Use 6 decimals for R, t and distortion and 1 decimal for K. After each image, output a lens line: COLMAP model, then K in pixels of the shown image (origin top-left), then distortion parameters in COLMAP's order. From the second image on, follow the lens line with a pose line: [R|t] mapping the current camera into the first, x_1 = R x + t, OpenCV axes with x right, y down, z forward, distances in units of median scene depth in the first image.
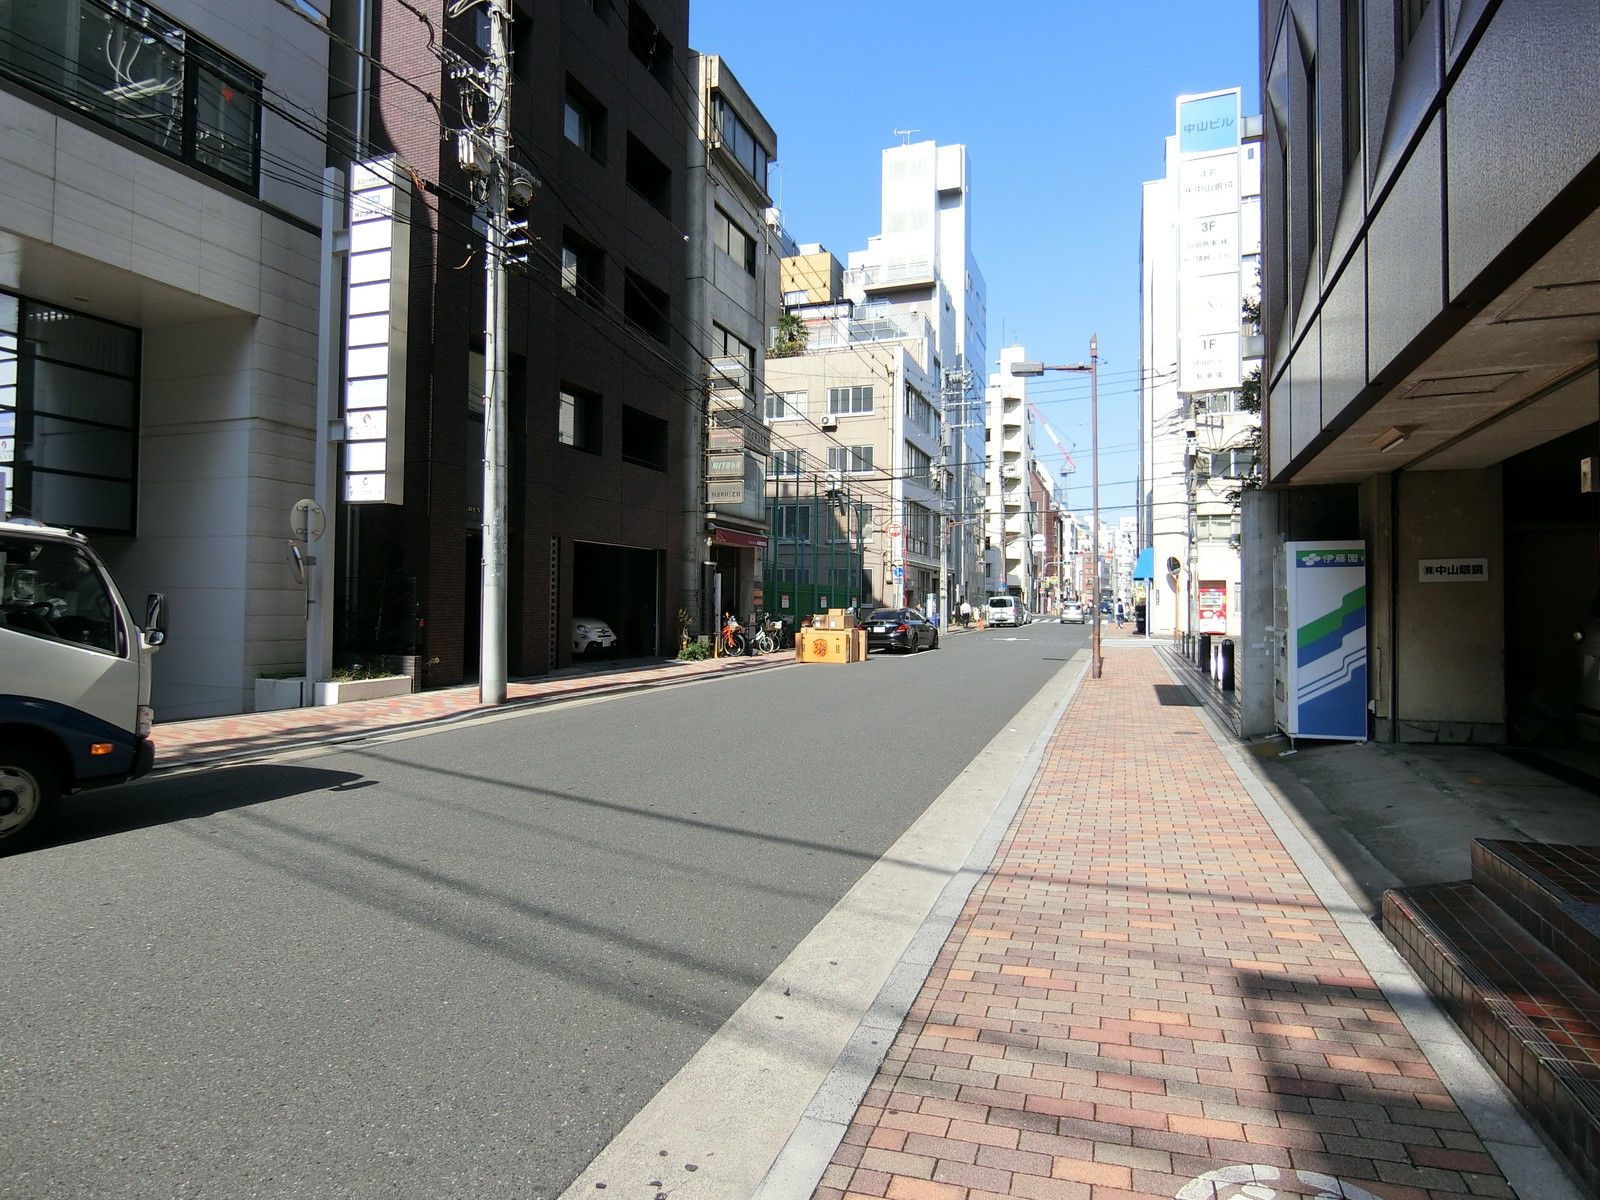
lens RADIAL K [[913.3, 0, 807.8], [0, 913.3, 594.2], [0, 0, 1]] dist [0.000902, -0.000861]
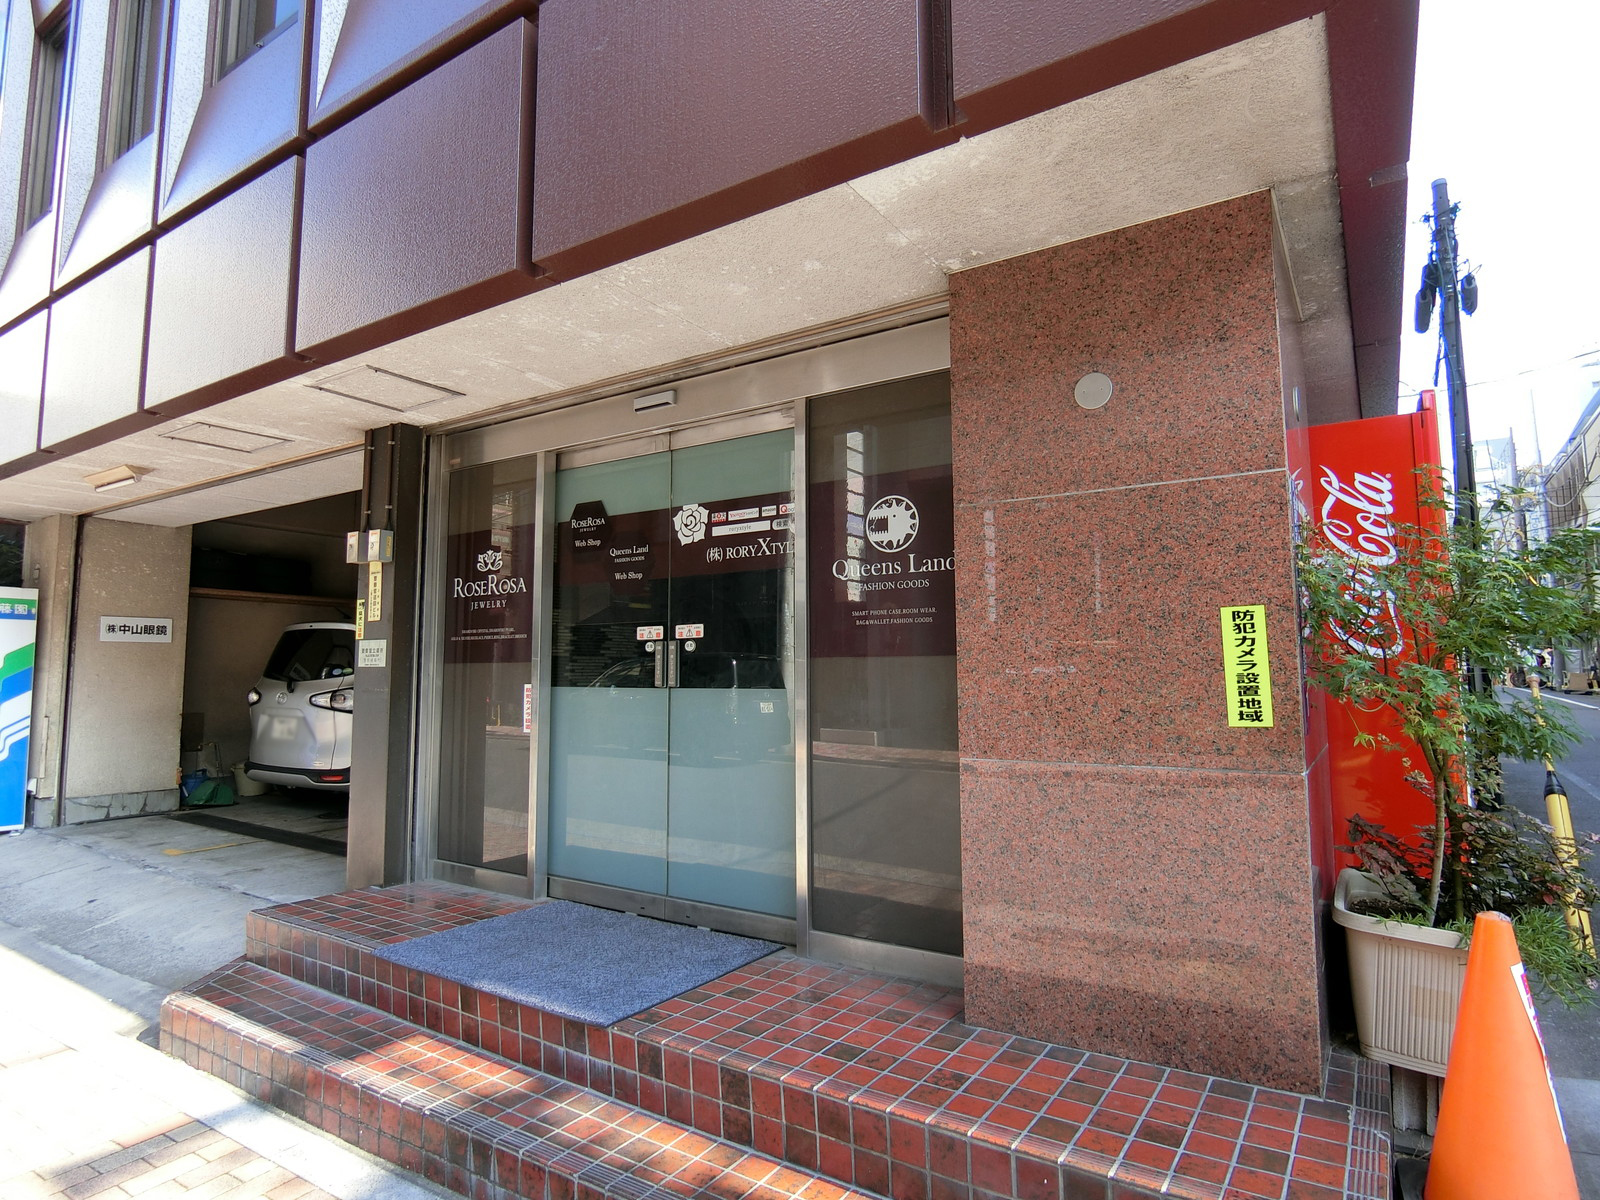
lens RADIAL K [[913.3, 0, 802.1], [0, 913.3, 599.7], [0, 0, 1]] dist [0.000902, -0.000861]
pose [[0.243724, 0.083104, 0.966278, -0.038936], [-0.019540, 0.996541, -0.080779, 0.005605], [-0.969648, 0.000807, 0.244504, 0.109235]]
